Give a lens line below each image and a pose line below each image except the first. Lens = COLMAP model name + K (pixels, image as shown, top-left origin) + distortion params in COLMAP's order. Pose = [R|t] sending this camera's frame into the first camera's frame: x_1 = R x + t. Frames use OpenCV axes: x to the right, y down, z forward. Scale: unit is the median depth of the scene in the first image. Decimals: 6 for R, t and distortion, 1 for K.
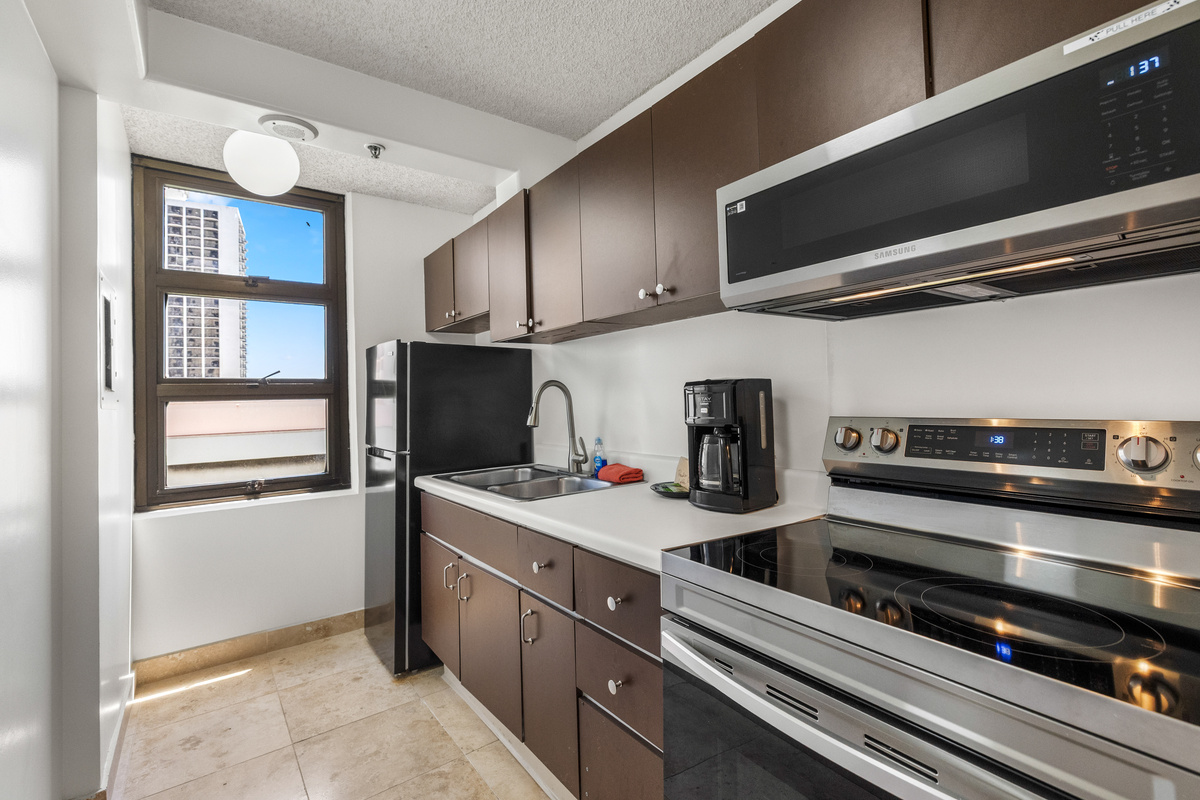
lens RADIAL K [[514.5, 0, 597.9], [0, 514.5, 381.4], [0, 0, 1]] dist [0.001505, 0.000219]
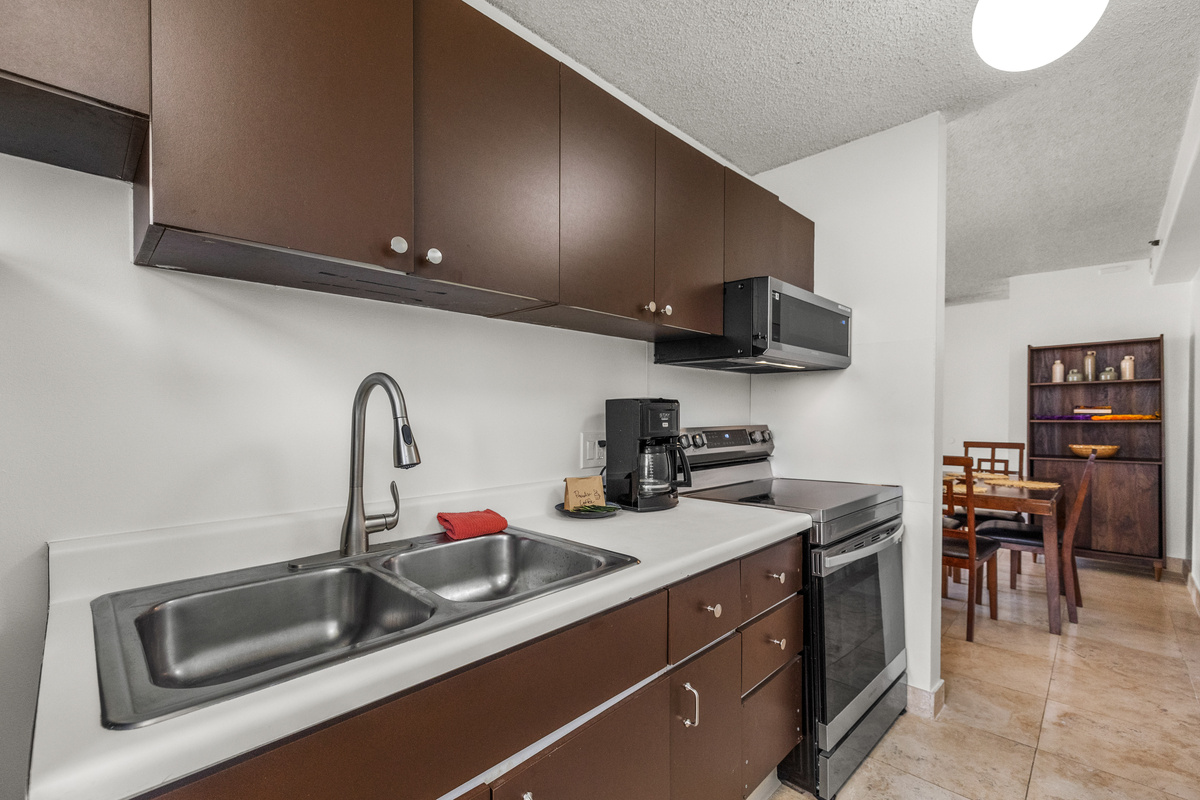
lens RADIAL K [[514.9, 0, 601.1], [0, 514.9, 398.8], [0, 0, 1]] dist [0.000564, 0.000156]
pose [[-0.166046, 0.058242, 0.984397, -1.070221], [-0.019908, 0.997853, -0.062396, 0.082204], [-0.985917, -0.029958, -0.164530, 1.530371]]
